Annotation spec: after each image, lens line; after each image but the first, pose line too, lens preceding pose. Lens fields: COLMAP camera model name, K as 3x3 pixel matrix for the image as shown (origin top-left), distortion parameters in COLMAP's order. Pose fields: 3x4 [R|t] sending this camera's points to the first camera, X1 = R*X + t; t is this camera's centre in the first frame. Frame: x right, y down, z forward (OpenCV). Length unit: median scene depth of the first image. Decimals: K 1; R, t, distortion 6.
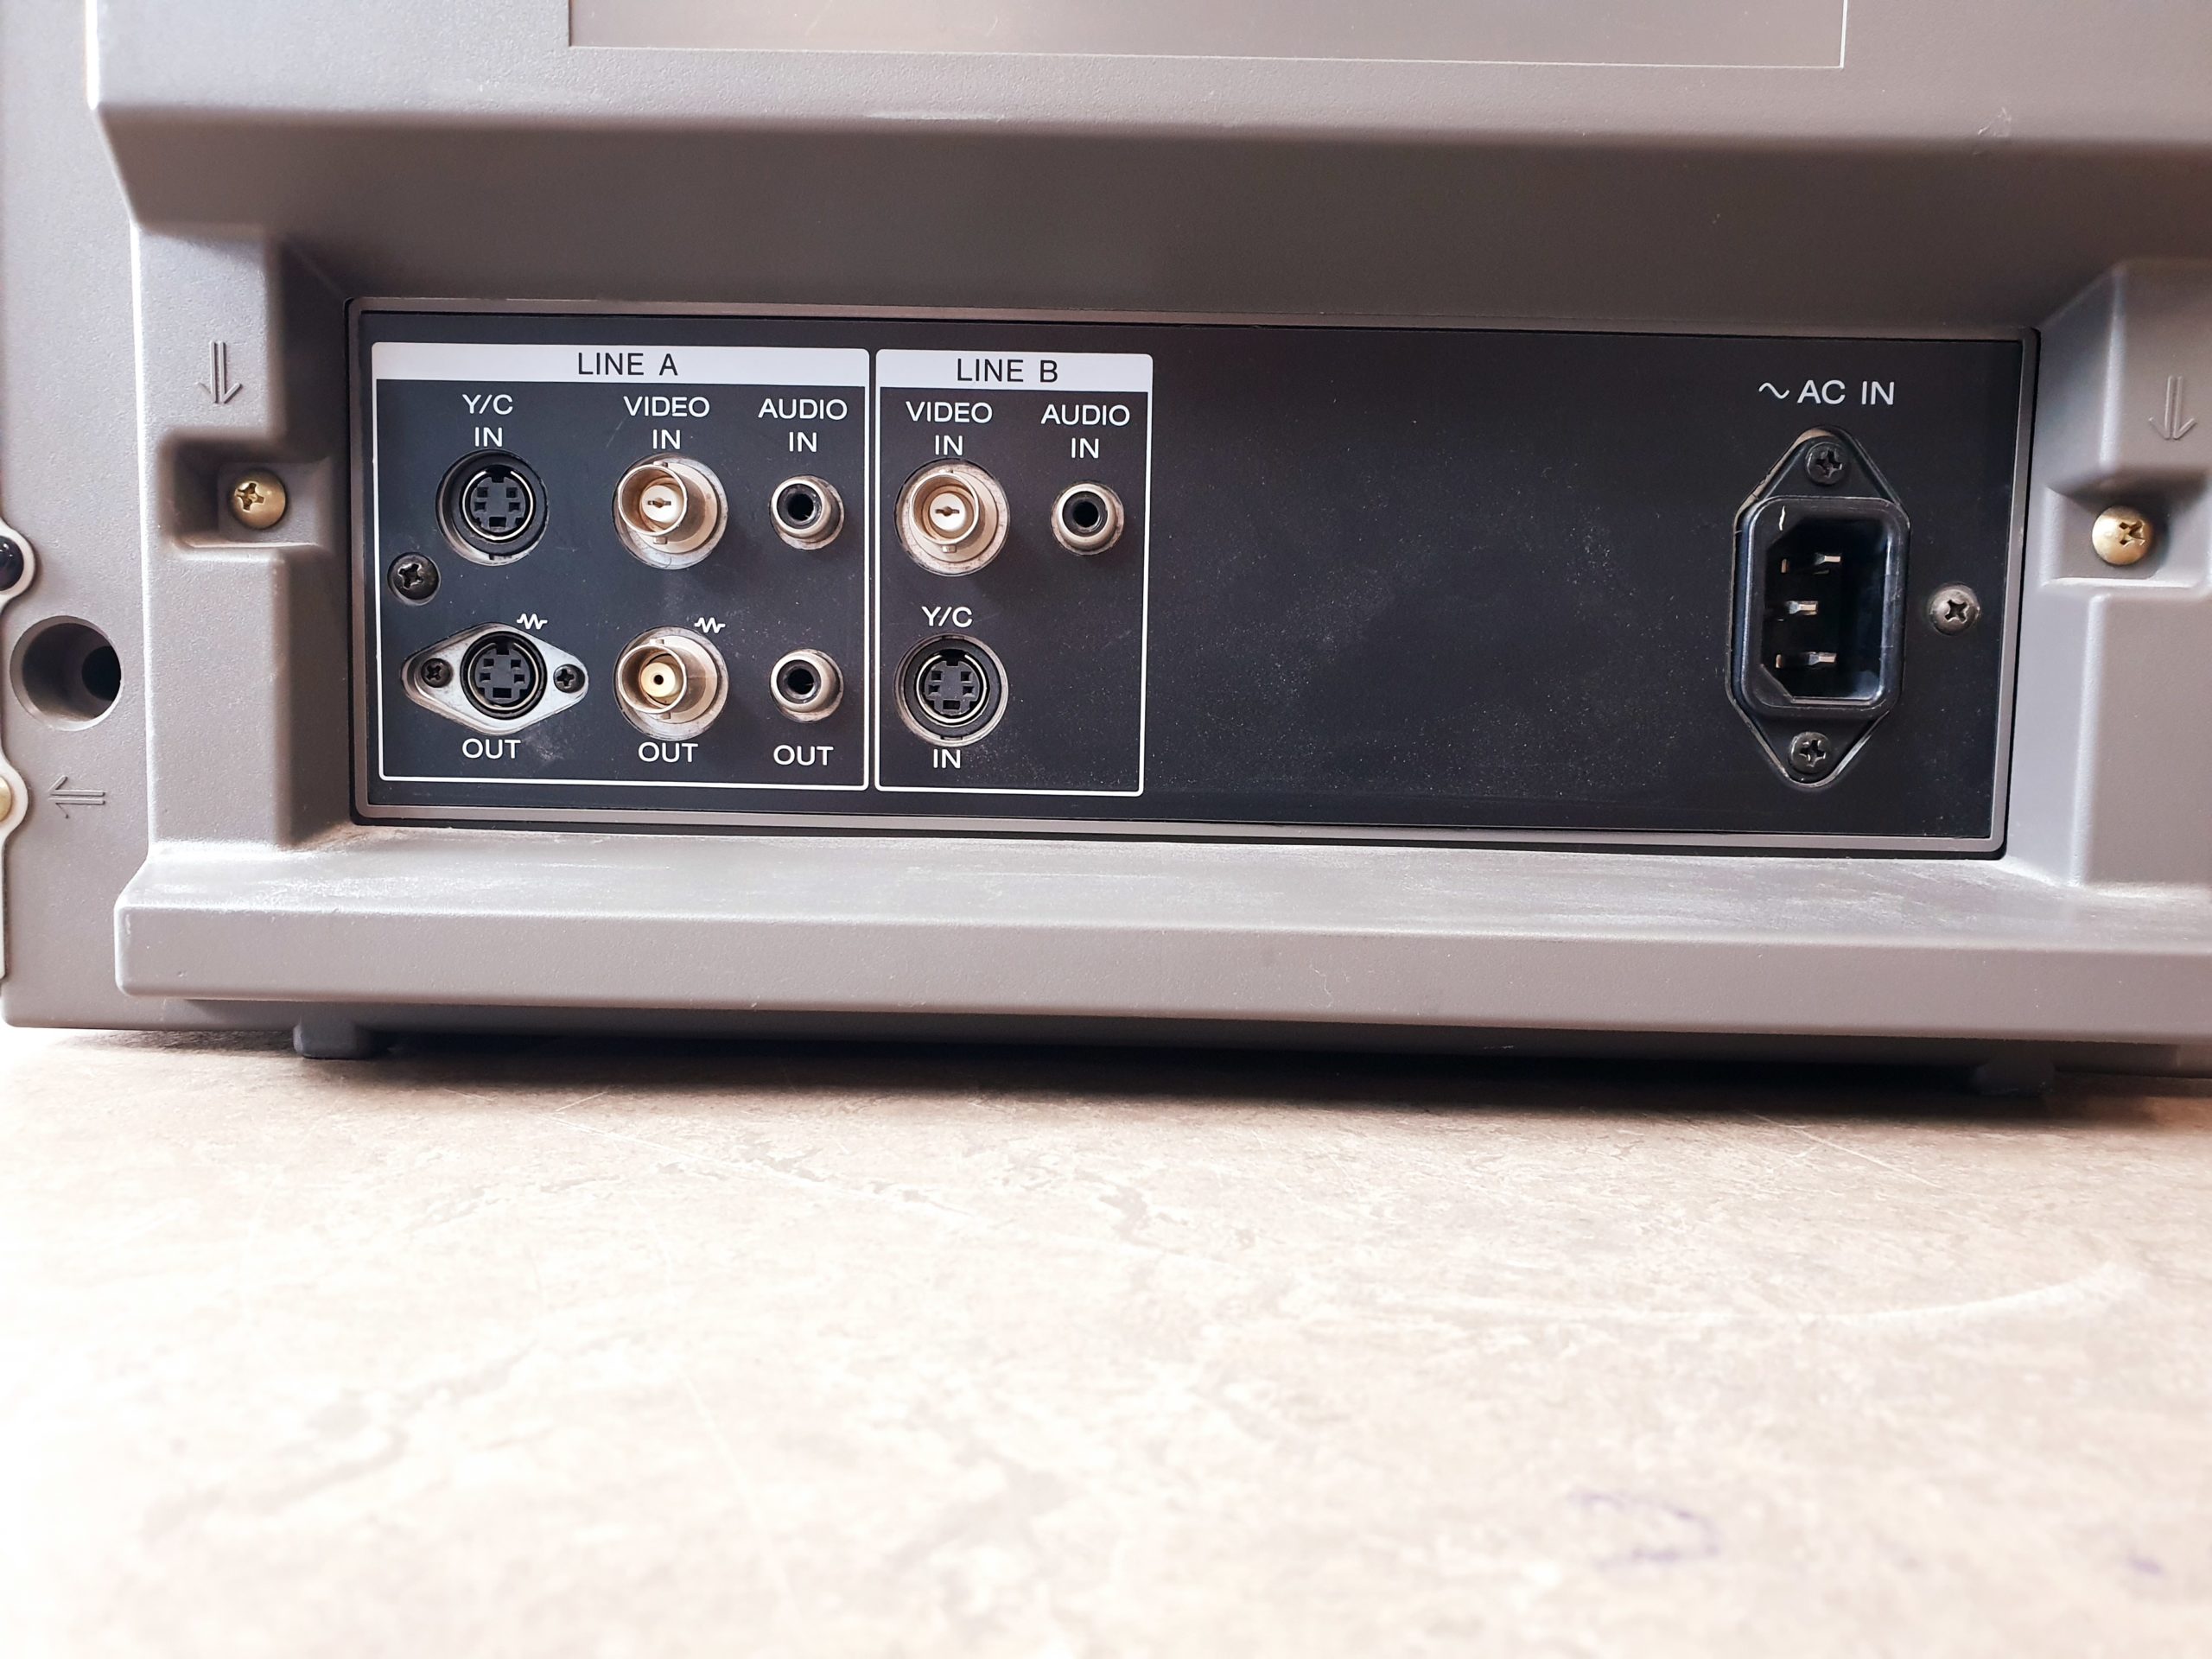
lens RADIAL K [[1781.0, 0, 1074.6], [0, 1781.0, 822.0], [0, 0, 1]] dist [-0.040378, 0.011408]
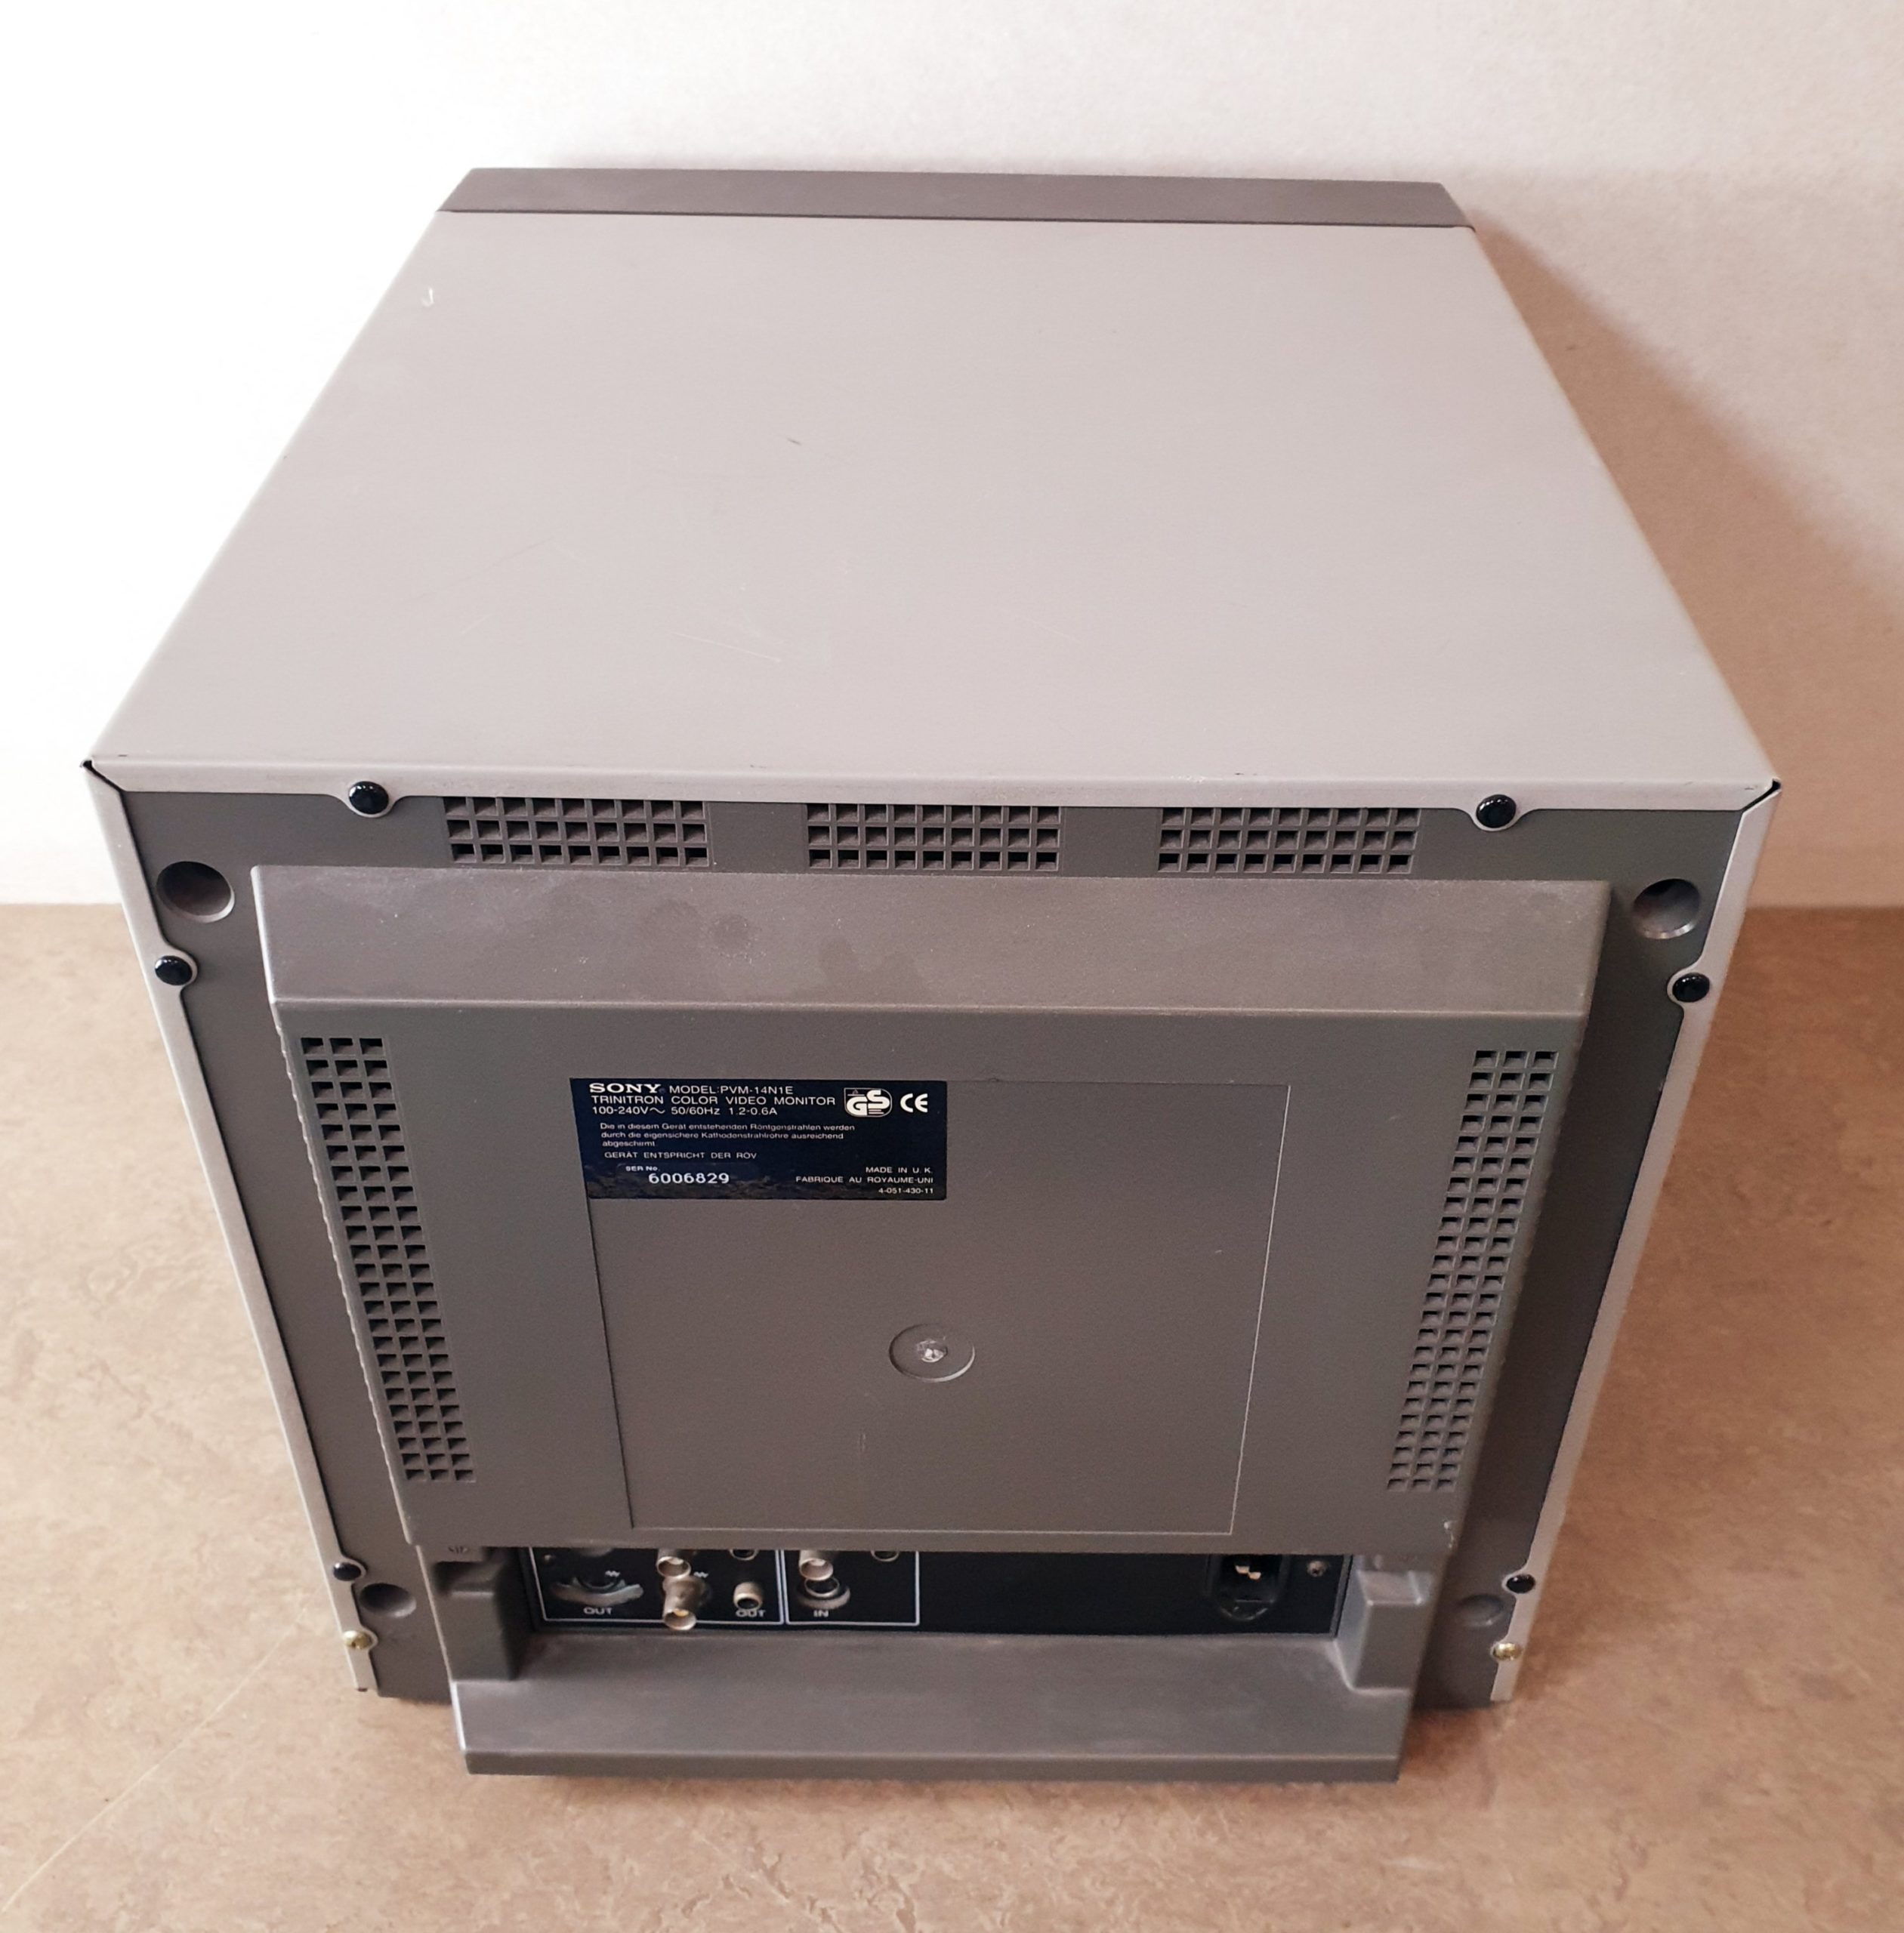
lens RADIAL K [[1835.7, 0, 945.2], [0, 1835.7, 967.1], [0, 0, 1]] dist [-0.095821, 0.000000]
pose [[0.999678, -0.025392, -0.000204, 0.112991], [0.022237, 0.871550, 0.489802, -2.141047], [-0.012259, -0.489648, 0.871834, -0.568575]]
